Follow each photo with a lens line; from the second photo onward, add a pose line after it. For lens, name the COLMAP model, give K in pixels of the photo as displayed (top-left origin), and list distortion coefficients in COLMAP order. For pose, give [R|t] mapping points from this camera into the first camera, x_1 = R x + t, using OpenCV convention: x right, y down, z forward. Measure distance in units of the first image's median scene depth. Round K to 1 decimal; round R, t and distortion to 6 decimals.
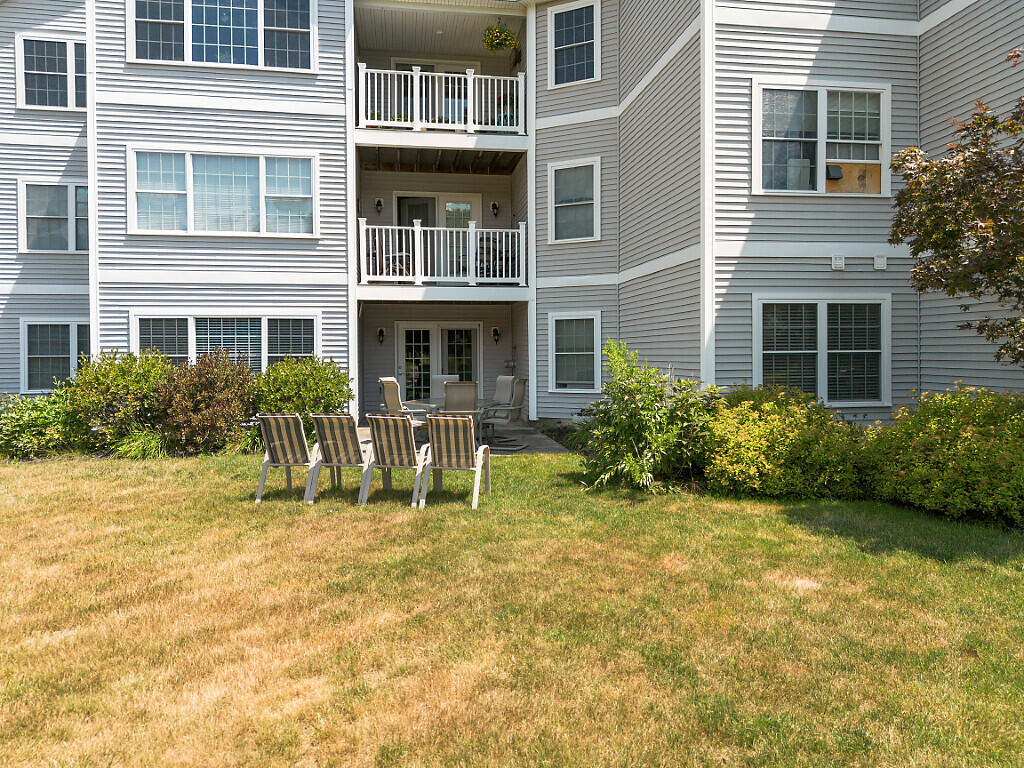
lens RADIAL K [[733.7, 0, 512.0], [0, 733.7, 384.0], [0, 0, 1]] dist [0.135430, 0.002380]
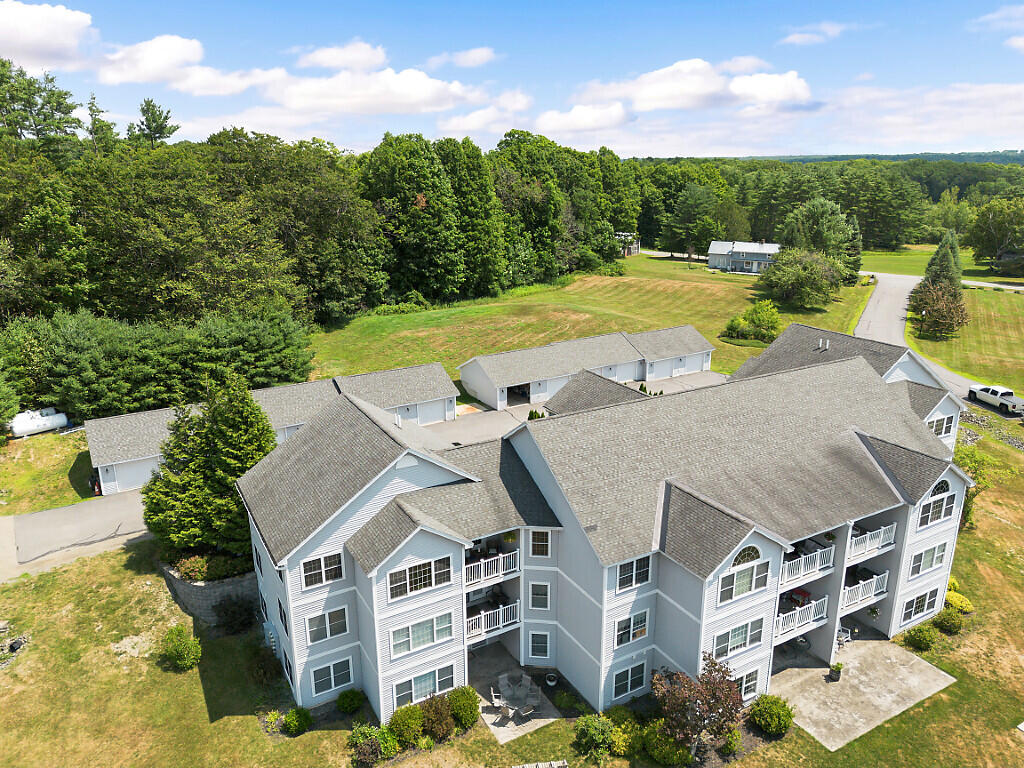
lens RADIAL K [[733.7, 0, 512.0], [0, 733.7, 384.0], [0, 0, 1]] dist [0.135430, 0.002380]
pose [[0.927667, -0.114195, 0.355519, -0.855754], [0.015957, 0.963343, 0.267796, -1.666474], [-0.373068, -0.242753, 0.895484, -1.145174]]
